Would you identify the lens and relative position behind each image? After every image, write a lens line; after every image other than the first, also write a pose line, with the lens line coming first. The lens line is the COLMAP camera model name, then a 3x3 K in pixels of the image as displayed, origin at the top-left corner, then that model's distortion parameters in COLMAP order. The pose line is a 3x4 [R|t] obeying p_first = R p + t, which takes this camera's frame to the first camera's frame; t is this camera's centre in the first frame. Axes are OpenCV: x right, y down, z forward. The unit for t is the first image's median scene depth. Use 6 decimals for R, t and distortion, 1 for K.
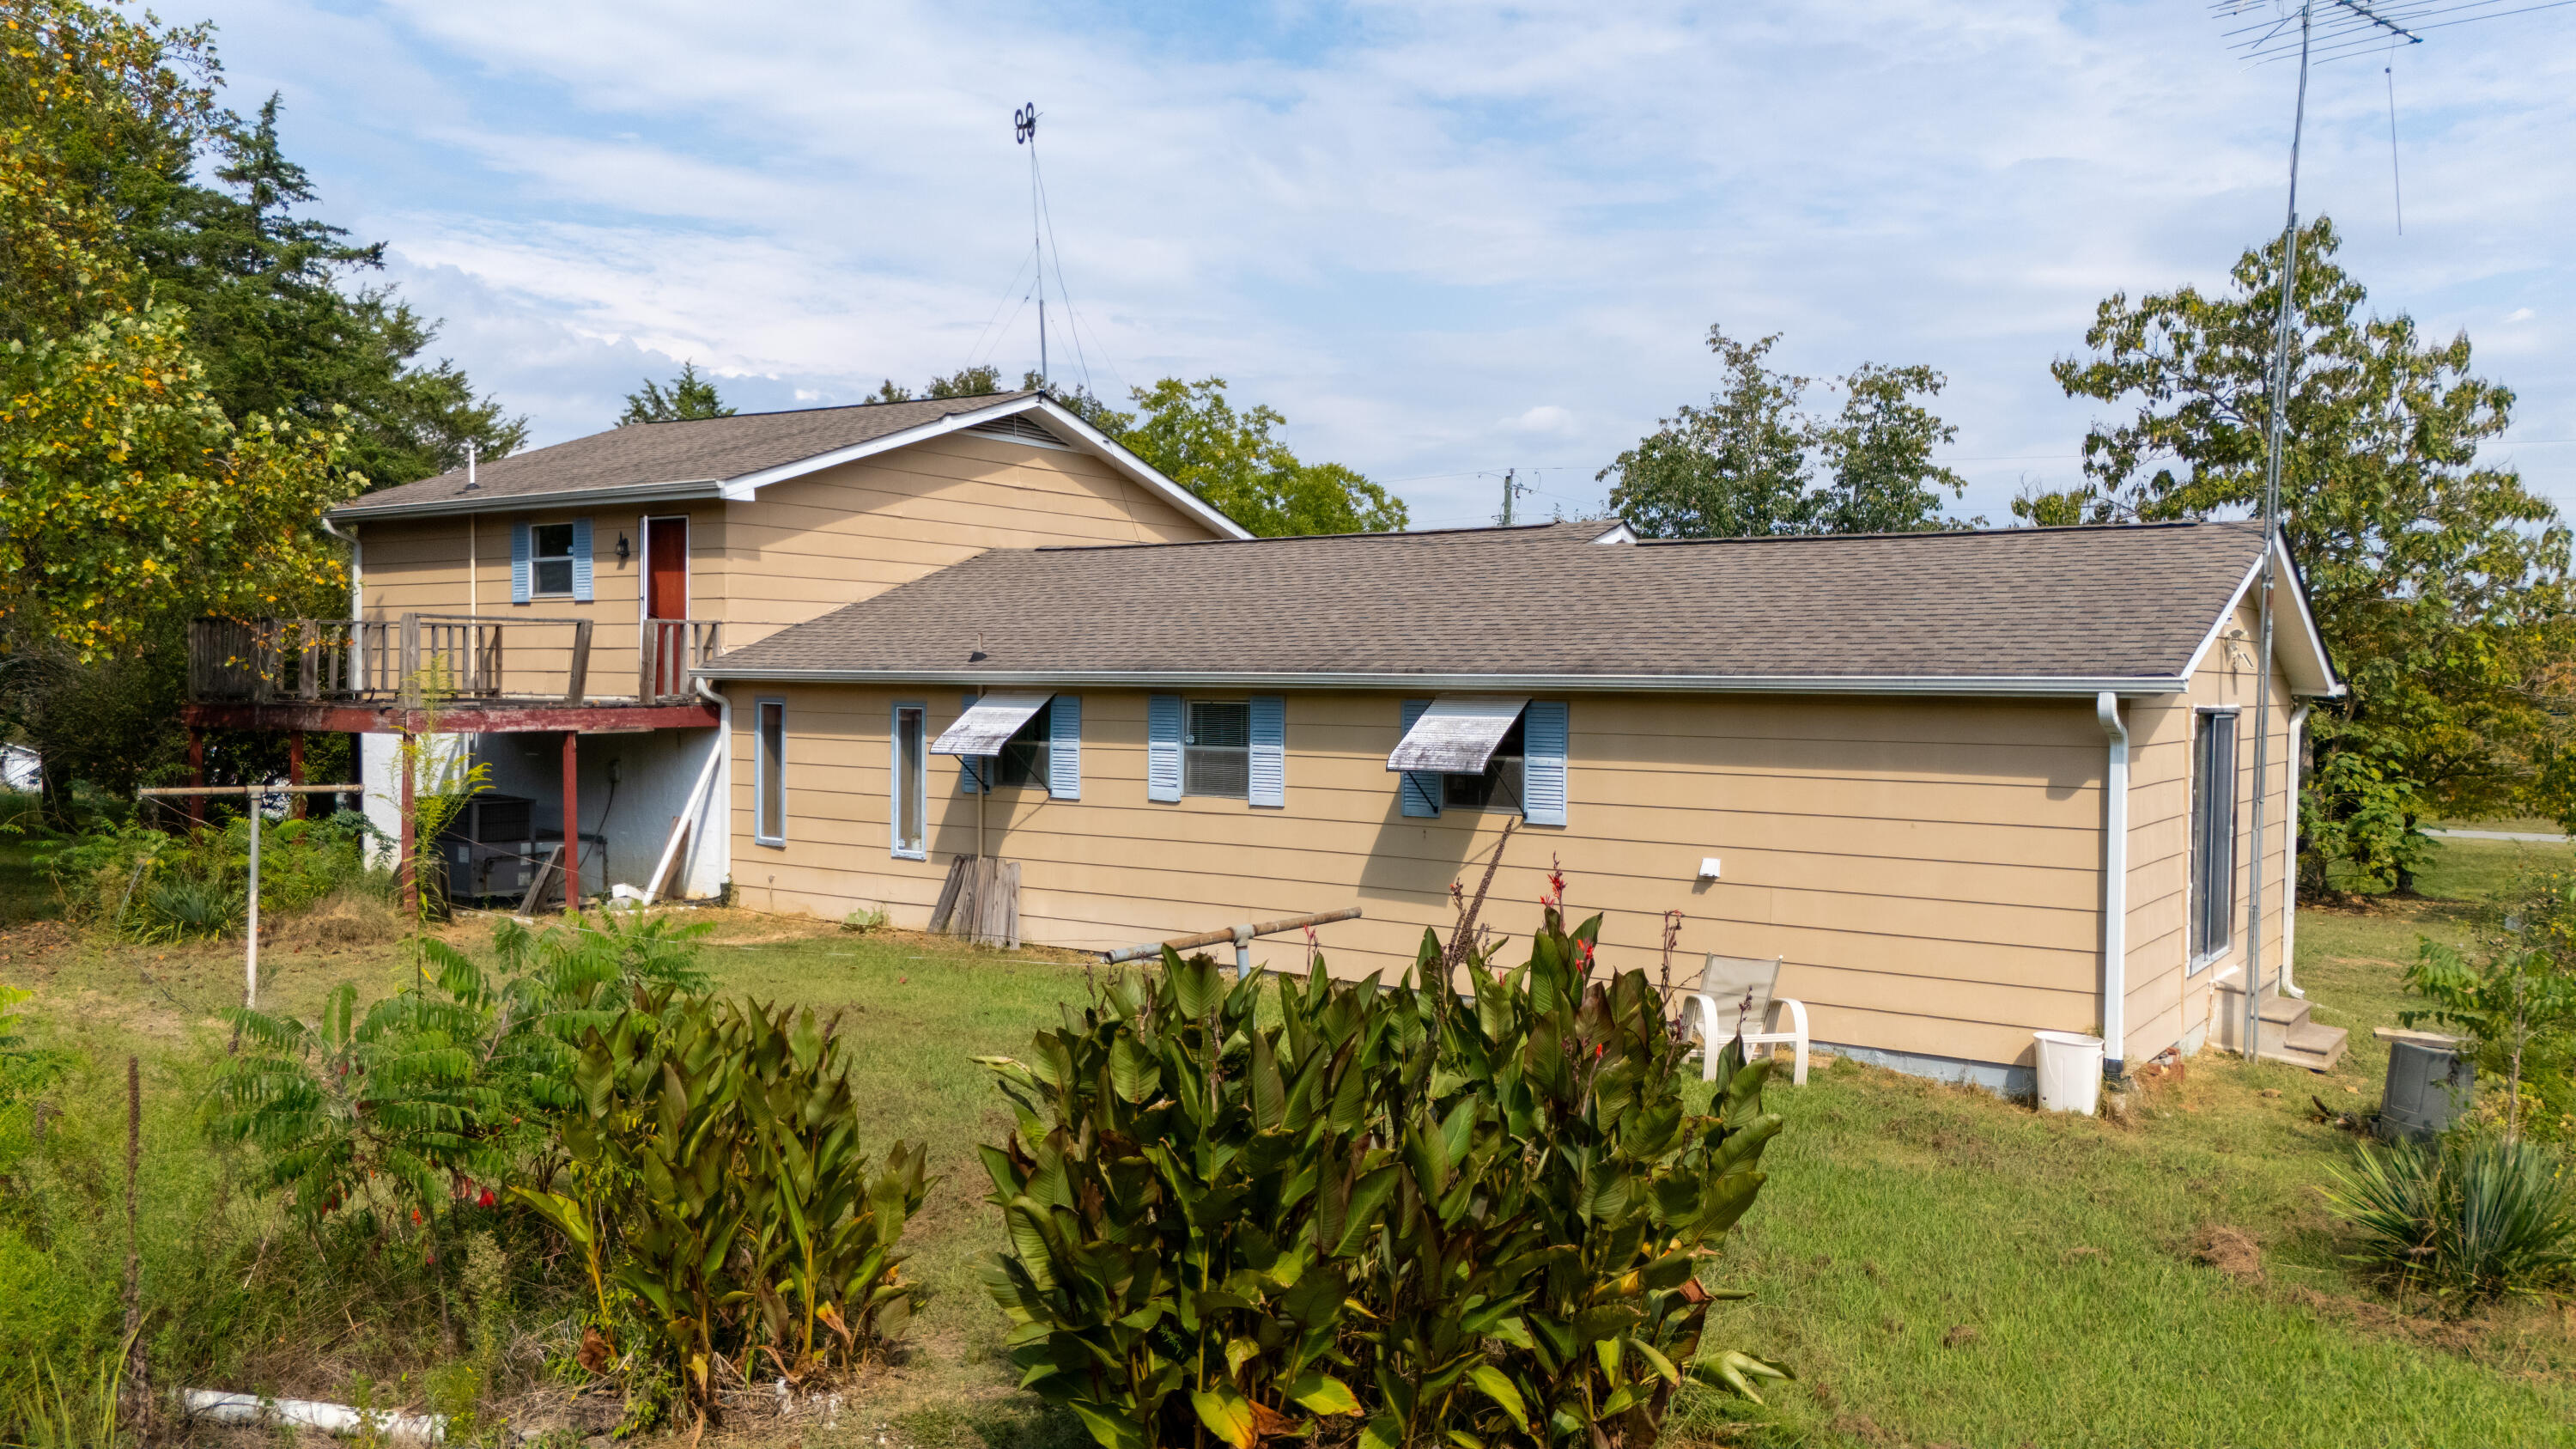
lens RADIAL K [[1871.3, 0, 1288.0], [0, 1871.3, 724.5], [0, 0, 1]] dist [0.065735, -0.066425]
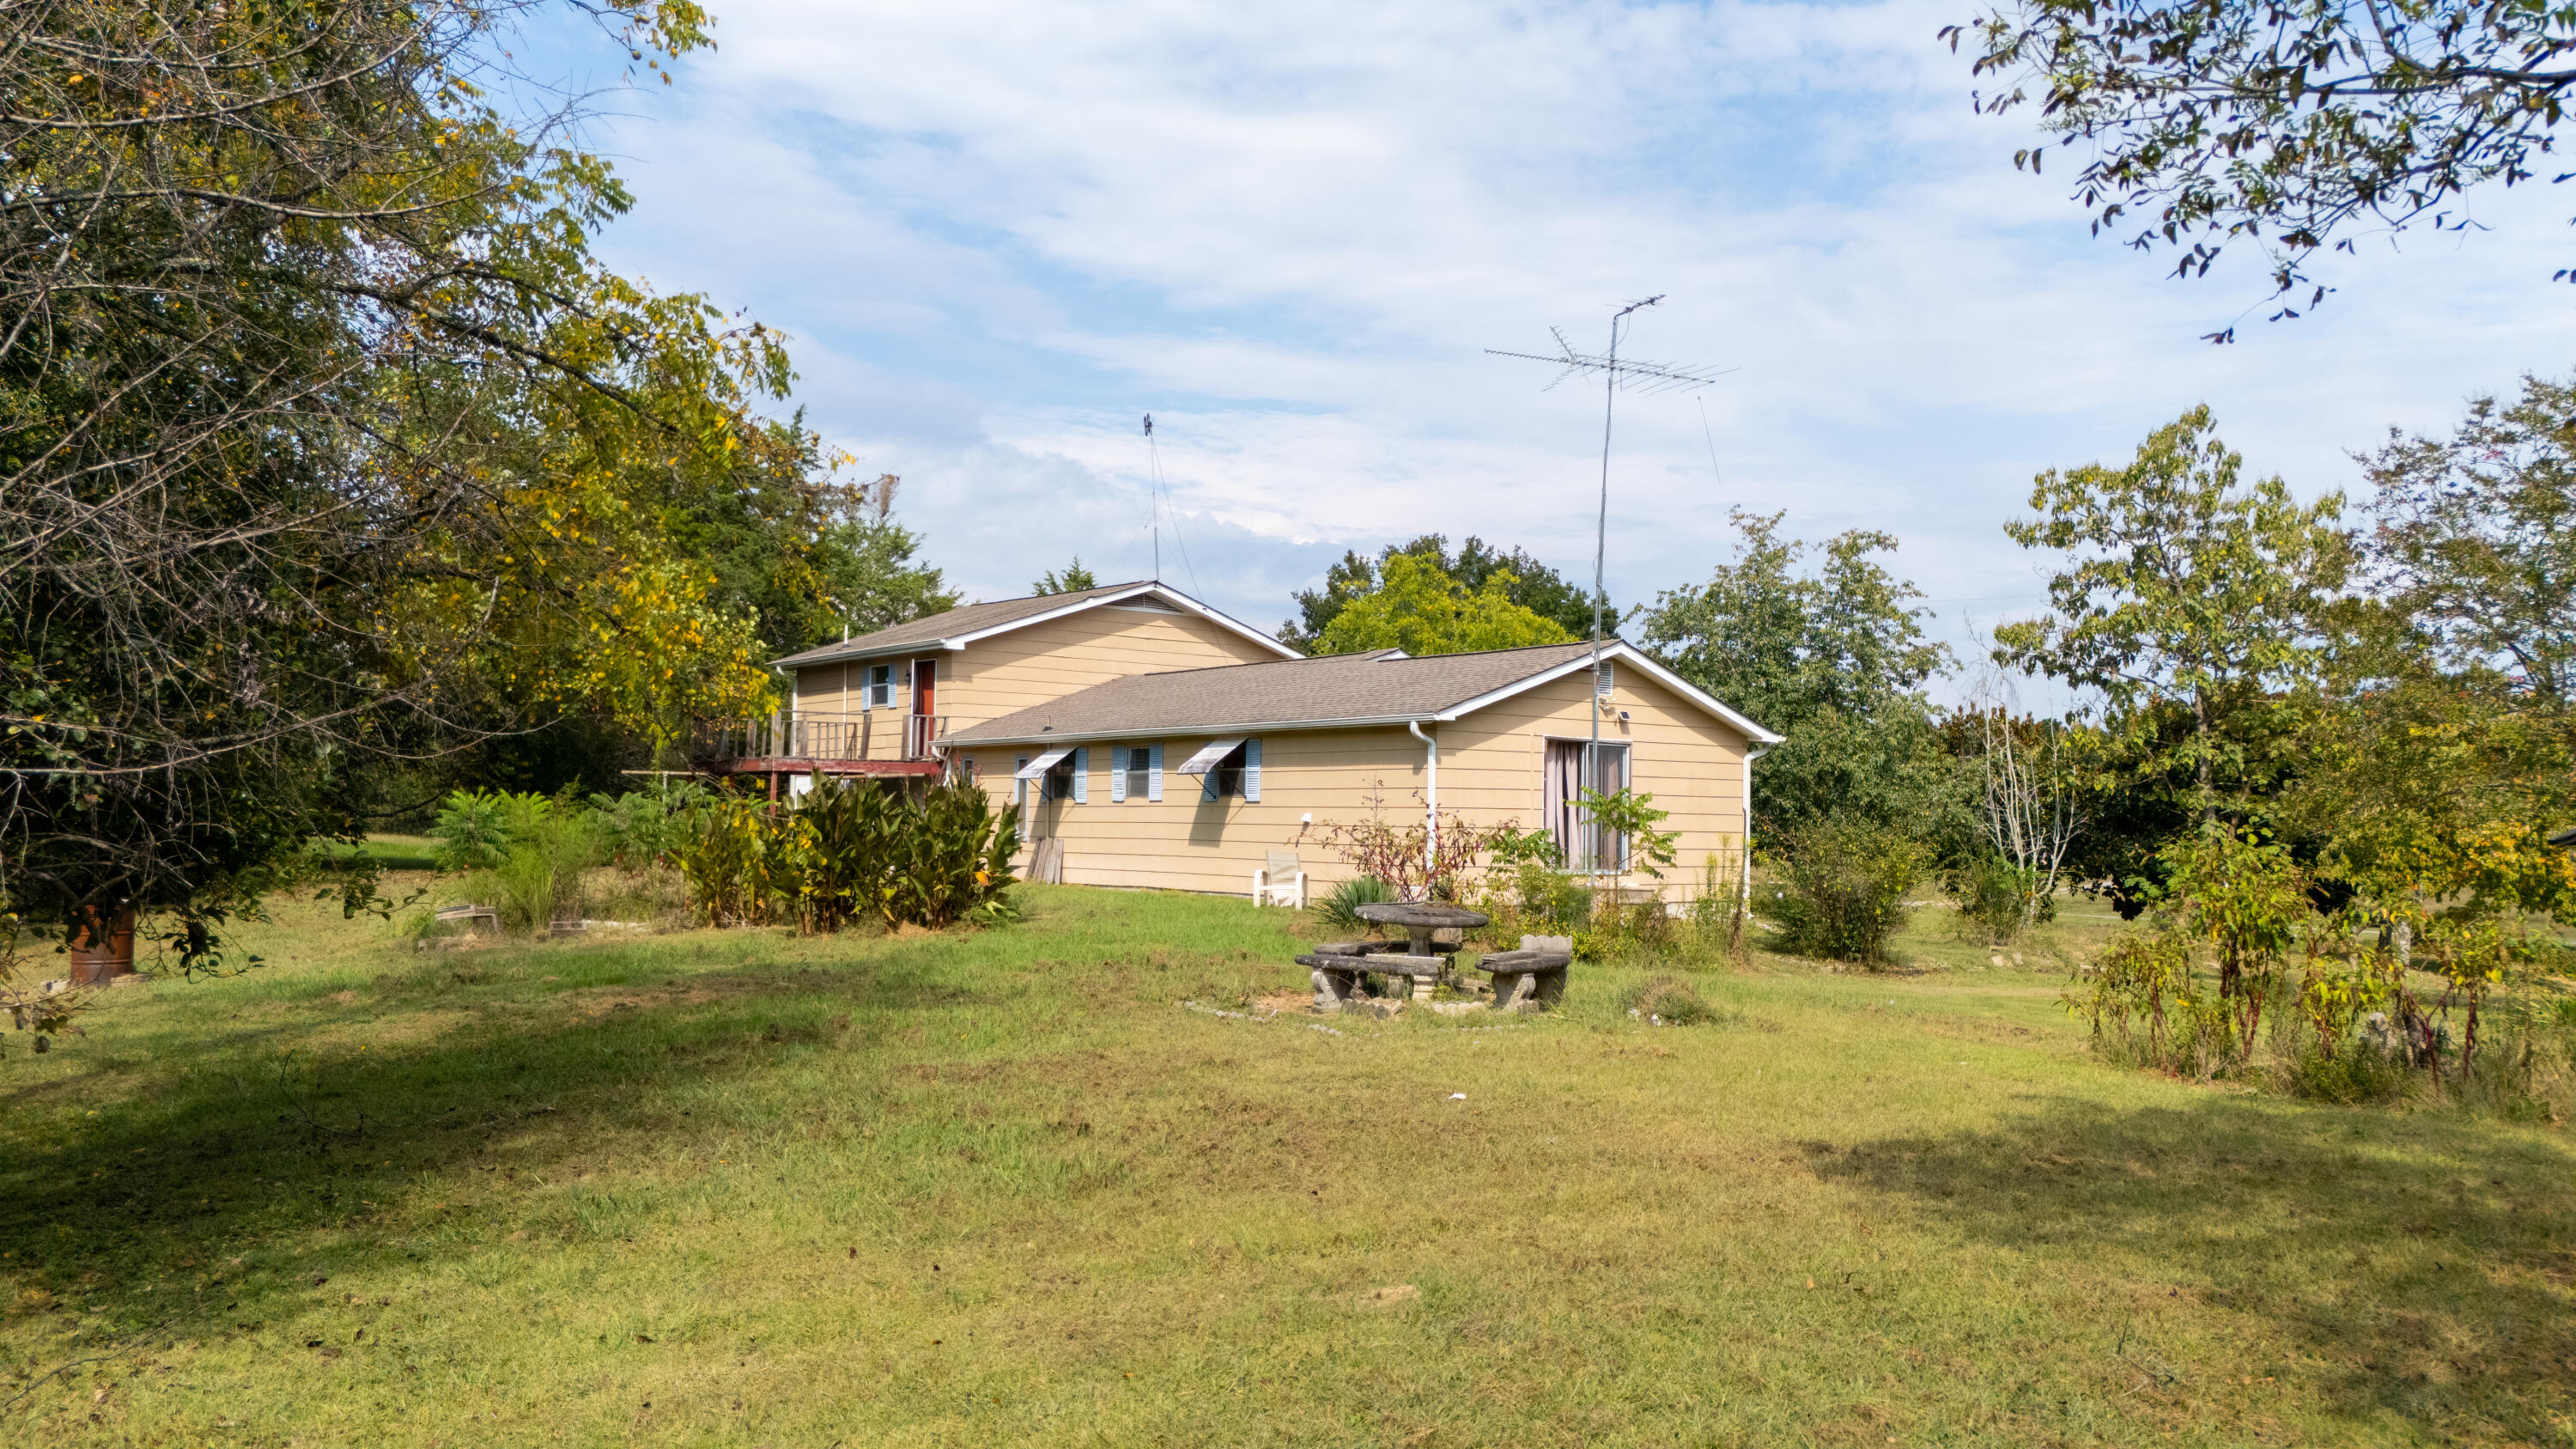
lens RADIAL K [[1871.3, 0, 1288.0], [0, 1871.3, 724.5], [0, 0, 1]] dist [0.065735, -0.066425]
pose [[0.957170, -0.011401, -0.289301, 0.447309], [-0.011704, 0.996884, -0.078009, 0.075603], [0.289289, 0.078054, 0.954054, -0.525494]]
